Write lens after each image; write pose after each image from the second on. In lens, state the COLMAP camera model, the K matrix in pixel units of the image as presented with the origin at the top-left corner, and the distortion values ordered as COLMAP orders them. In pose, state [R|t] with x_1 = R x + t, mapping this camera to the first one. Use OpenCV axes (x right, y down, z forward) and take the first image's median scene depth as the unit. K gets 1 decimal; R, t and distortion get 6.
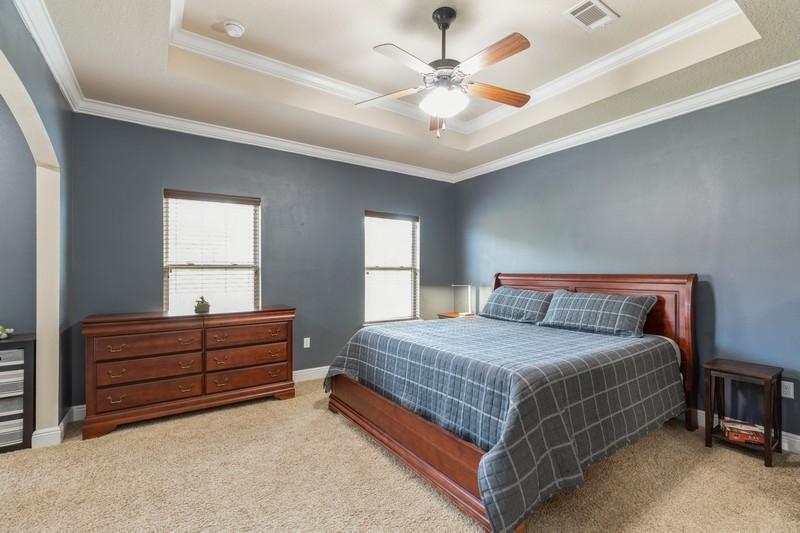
lens RADIAL K [[358.1, 0, 396.6], [0, 358.1, 260.7], [0, 0, 1]] dist [0.009749, -0.001473]
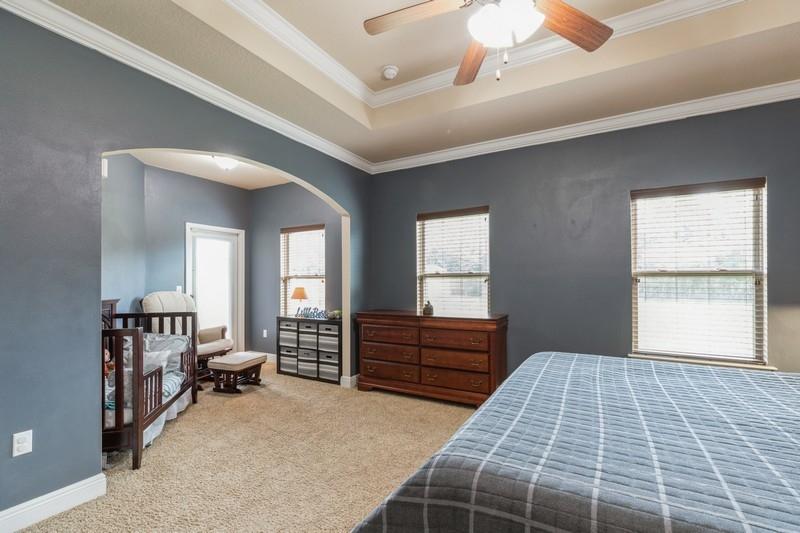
lens RADIAL K [[390.9, 0, 399.1], [0, 390.9, 273.7], [0, 0, 1]] dist [-0.002476, -0.001234]
pose [[0.415839, -0.016256, -0.909293, 0.520198], [0.030404, 0.999530, -0.003965, 0.012396], [0.908930, -0.025997, 0.416138, 0.354375]]
